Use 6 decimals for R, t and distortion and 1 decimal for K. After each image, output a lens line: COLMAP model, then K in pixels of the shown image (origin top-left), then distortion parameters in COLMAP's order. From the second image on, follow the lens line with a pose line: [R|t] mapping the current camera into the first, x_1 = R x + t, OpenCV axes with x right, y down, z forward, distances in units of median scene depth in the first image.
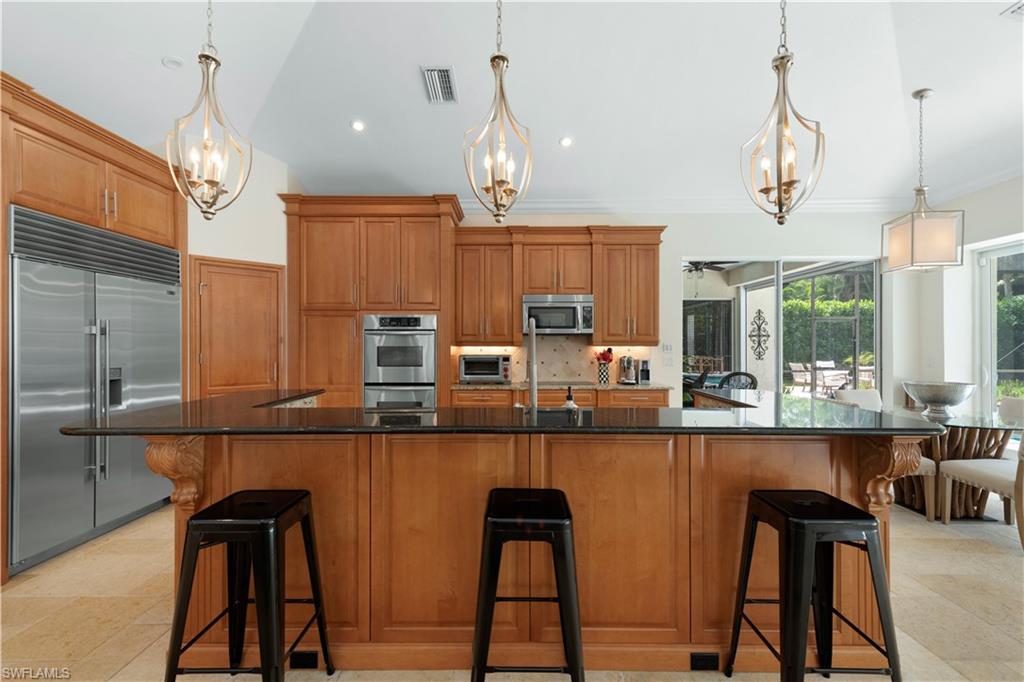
lens RADIAL K [[431.7, 0, 515.2], [0, 431.7, 343.8], [0, 0, 1]] dist [0.024340, 0.000008]
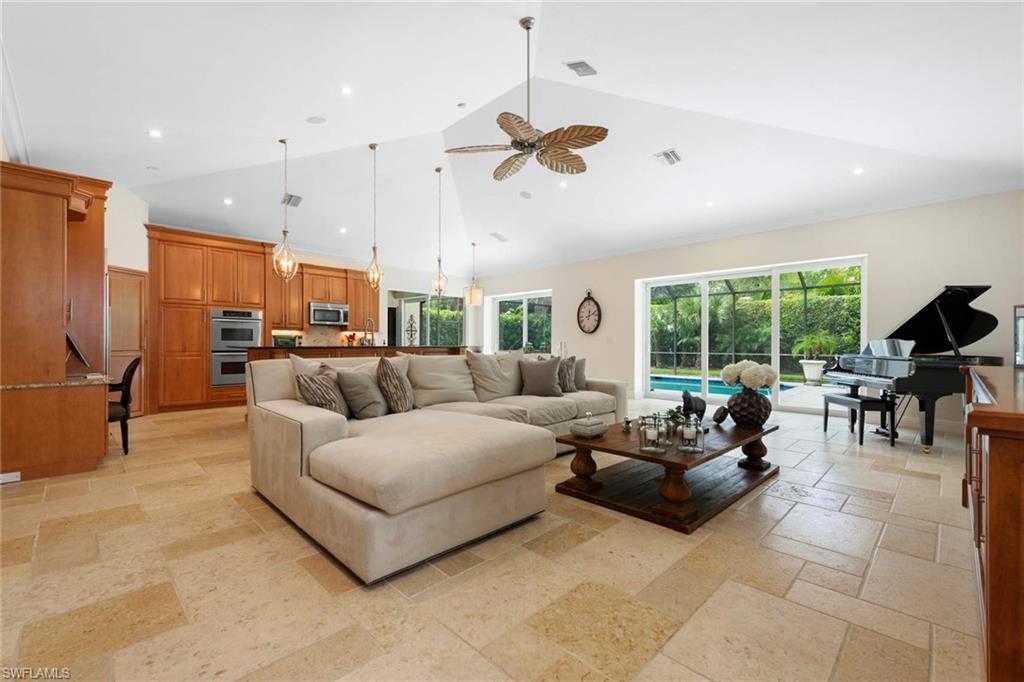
lens RADIAL K [[431.7, 0, 515.2], [0, 431.7, 343.8], [0, 0, 1]] dist [0.024340, 0.000008]
pose [[0.705962, 0.001189, 0.708248, -0.659608], [-0.004832, 0.999983, 0.003137, 0.050727], [-0.708233, -0.005637, 0.705956, -0.888179]]
